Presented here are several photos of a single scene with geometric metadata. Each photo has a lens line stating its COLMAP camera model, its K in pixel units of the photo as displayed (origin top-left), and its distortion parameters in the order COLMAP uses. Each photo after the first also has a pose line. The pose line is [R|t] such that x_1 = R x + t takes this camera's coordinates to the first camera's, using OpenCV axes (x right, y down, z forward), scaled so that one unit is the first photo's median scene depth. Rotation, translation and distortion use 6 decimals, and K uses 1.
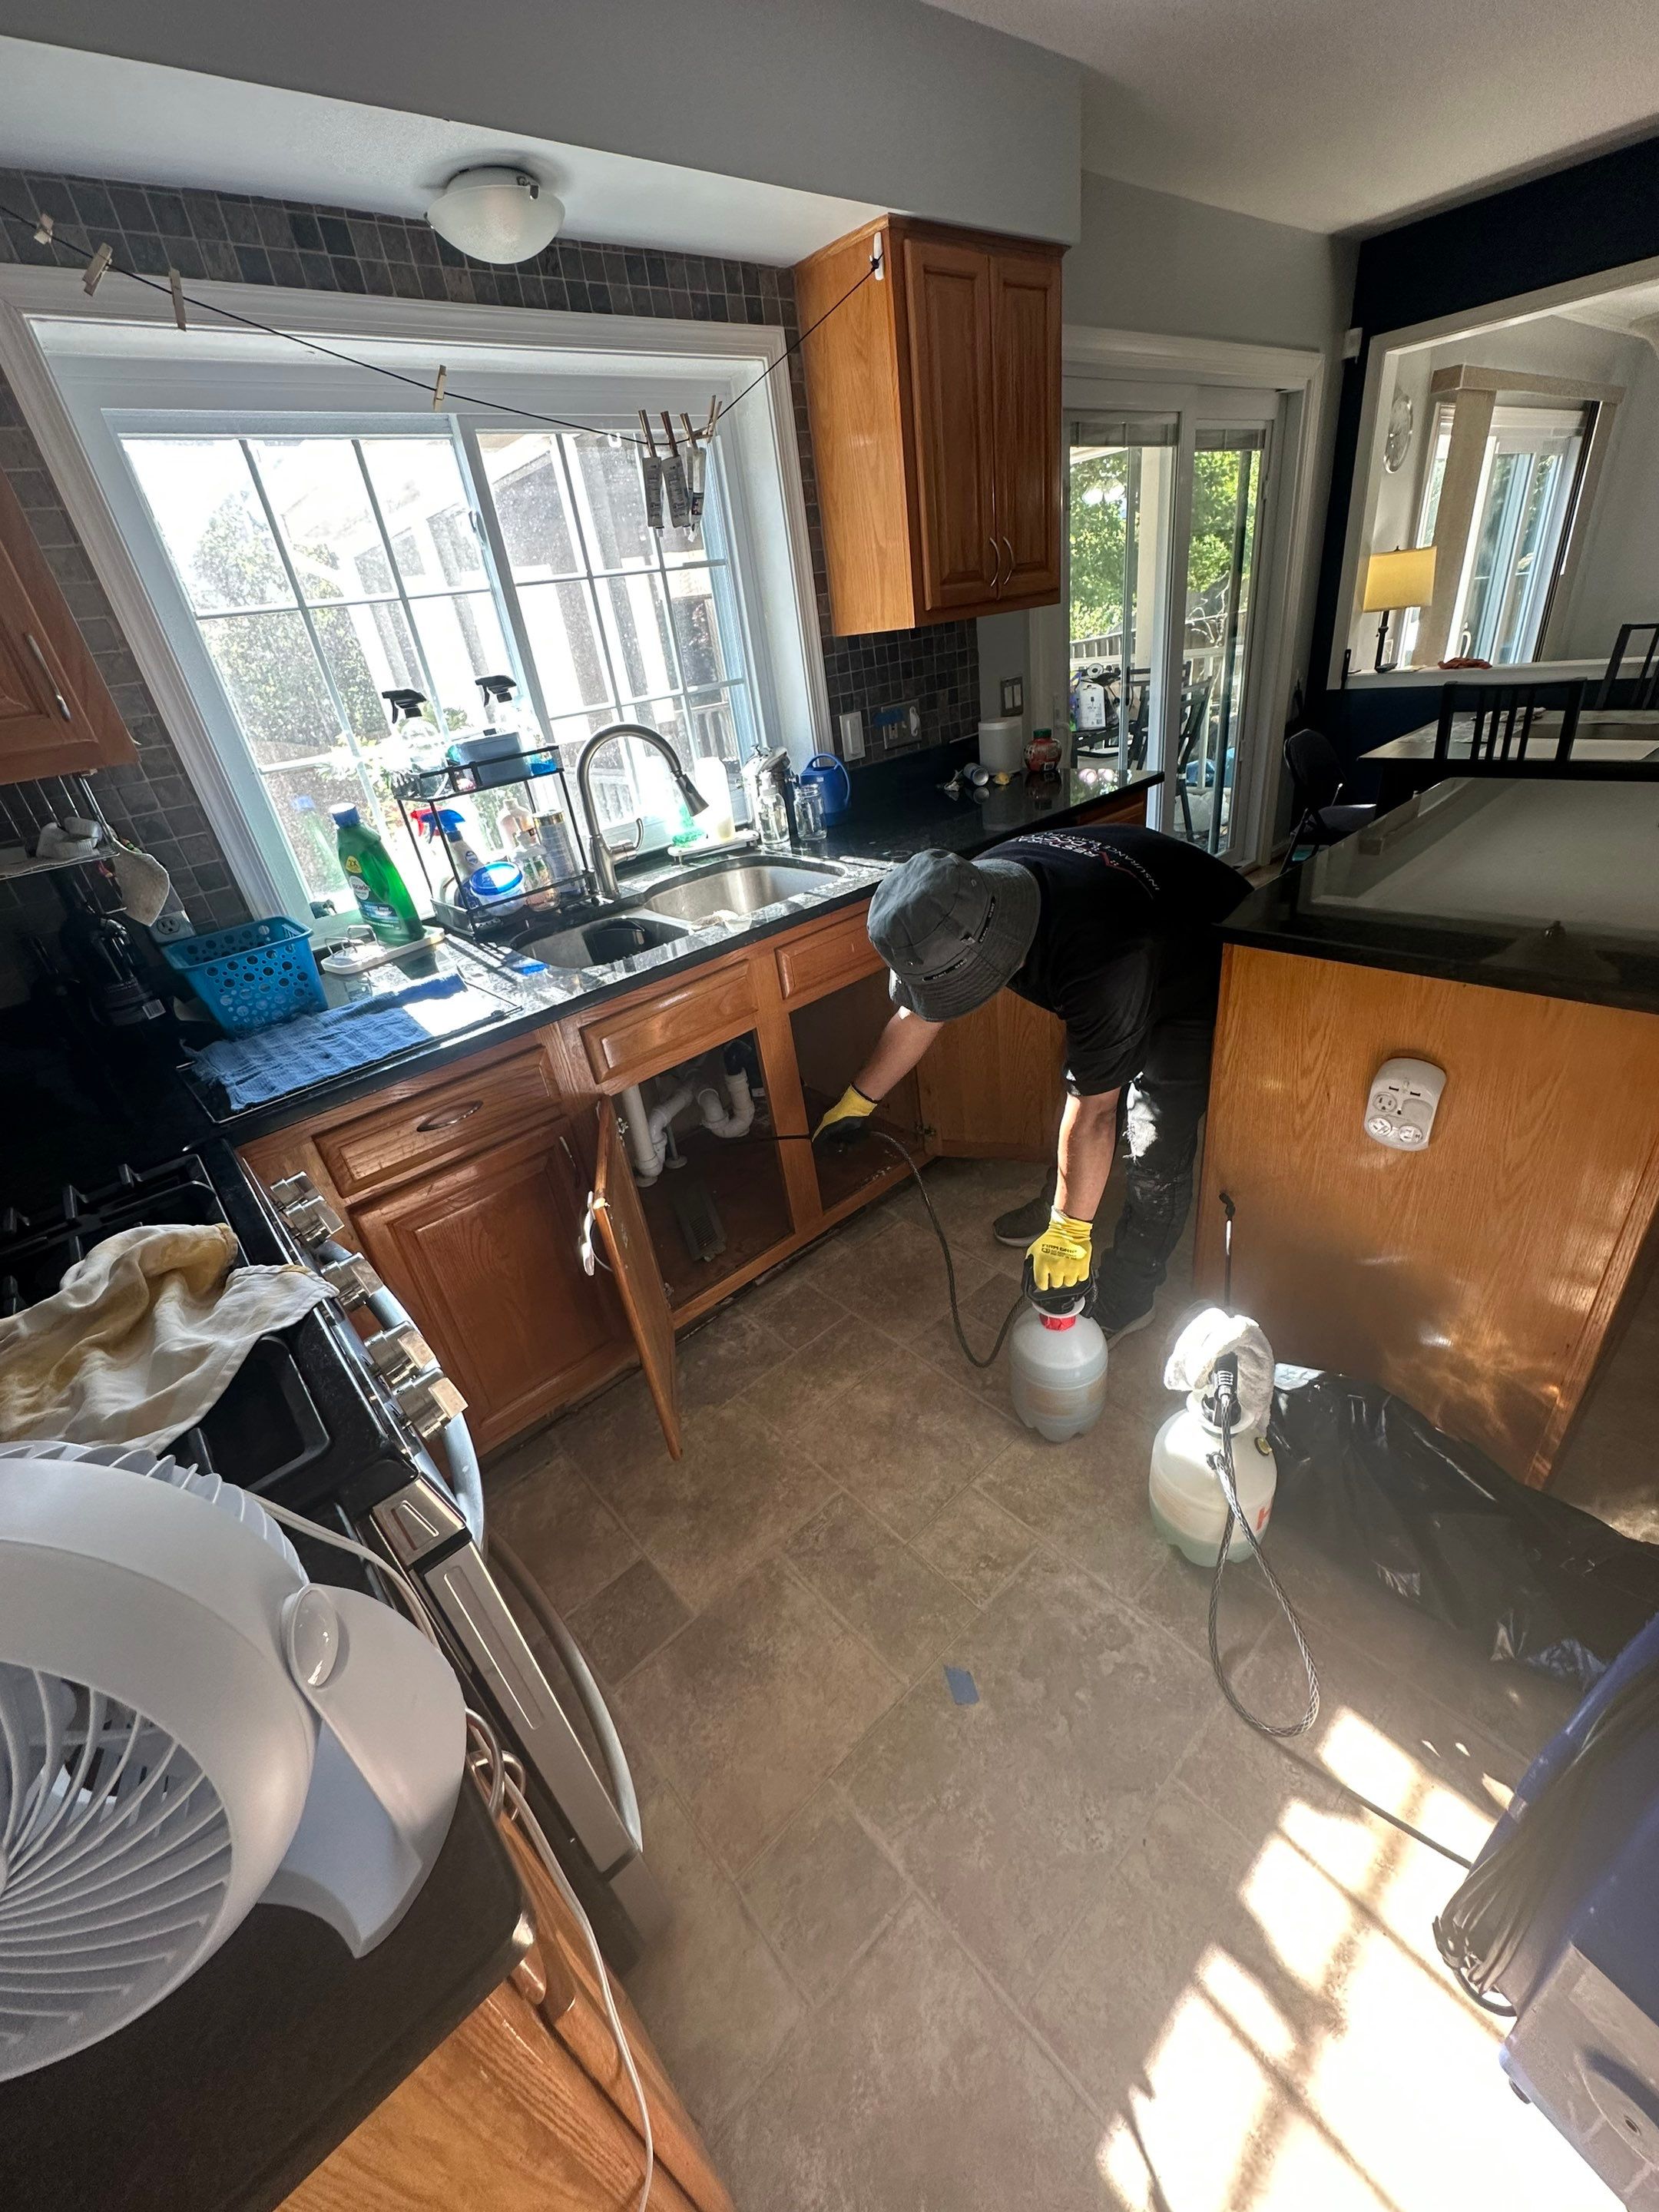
lens RADIAL K [[882.0, 0, 826.2], [0, 882.0, 1115.0], [0, 0, 1]] dist [-0.002257, -0.000625]
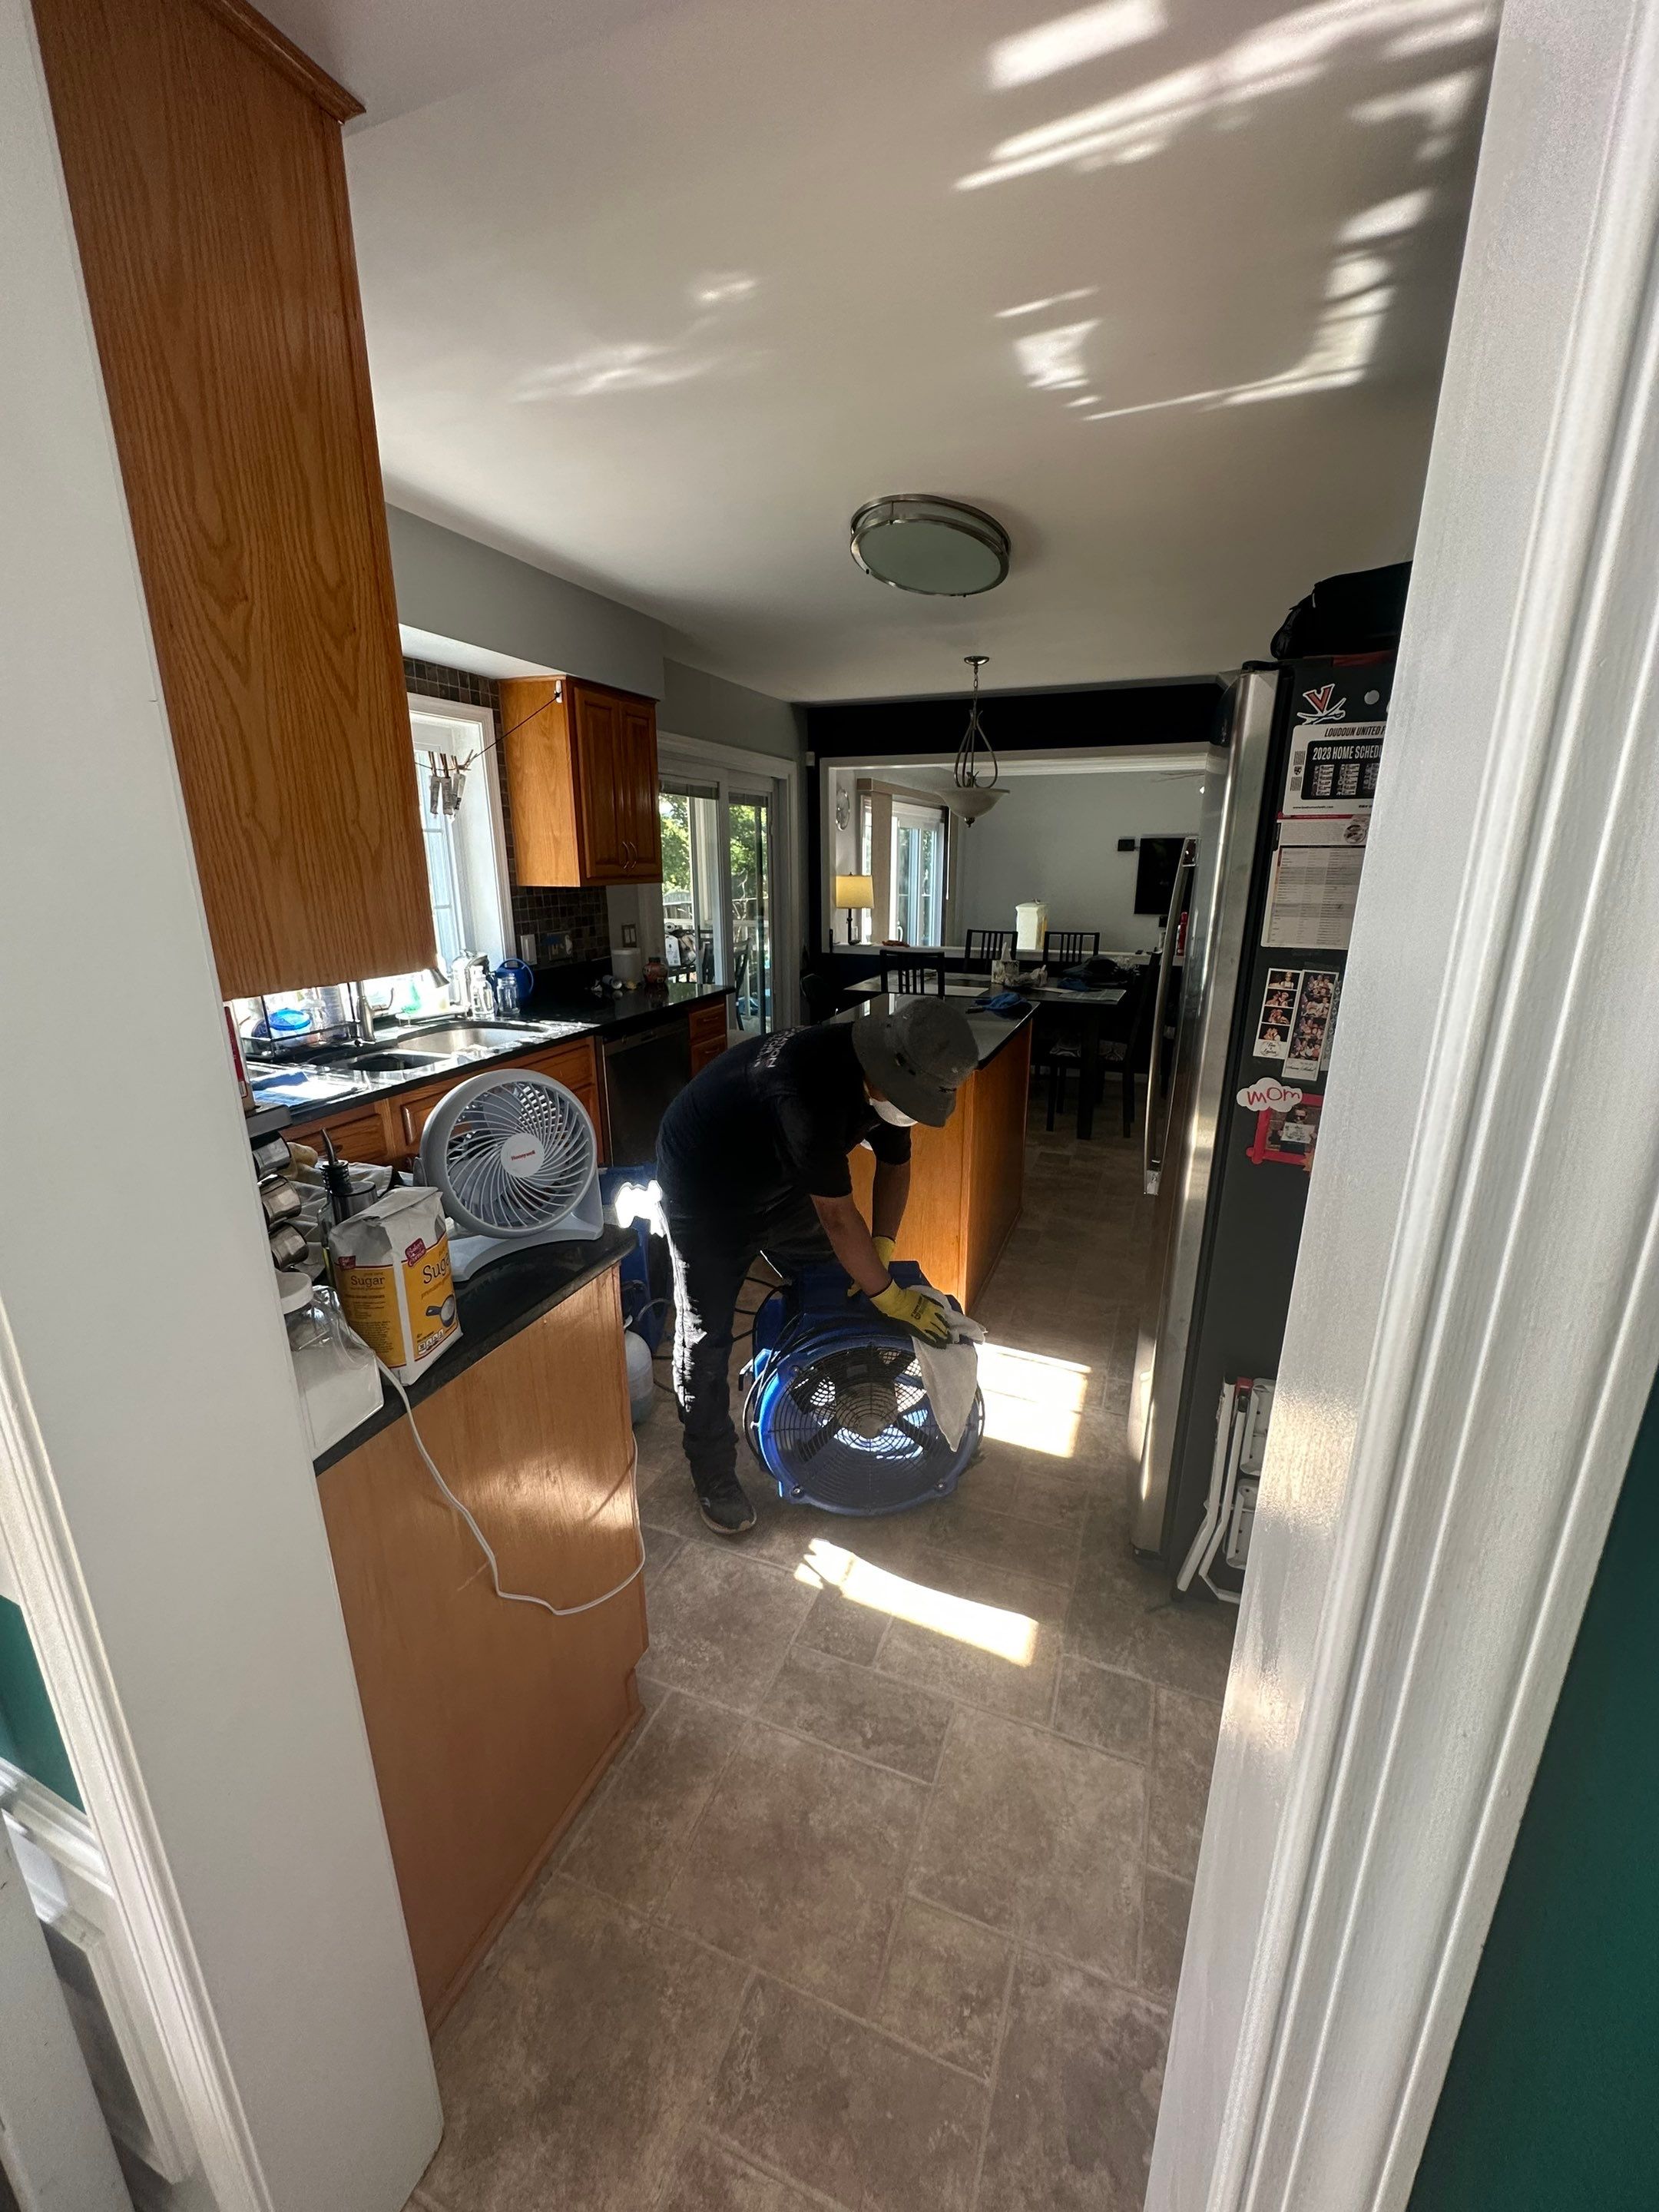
lens RADIAL K [[882.0, 0, 826.2], [0, 882.0, 1115.0], [0, 0, 1]] dist [-0.002257, -0.000625]
pose [[0.887717, -0.004401, 0.460369, -0.188141], [0.122776, 0.966004, -0.227512, 0.200894], [-0.443718, 0.258488, 0.858078, -0.349983]]
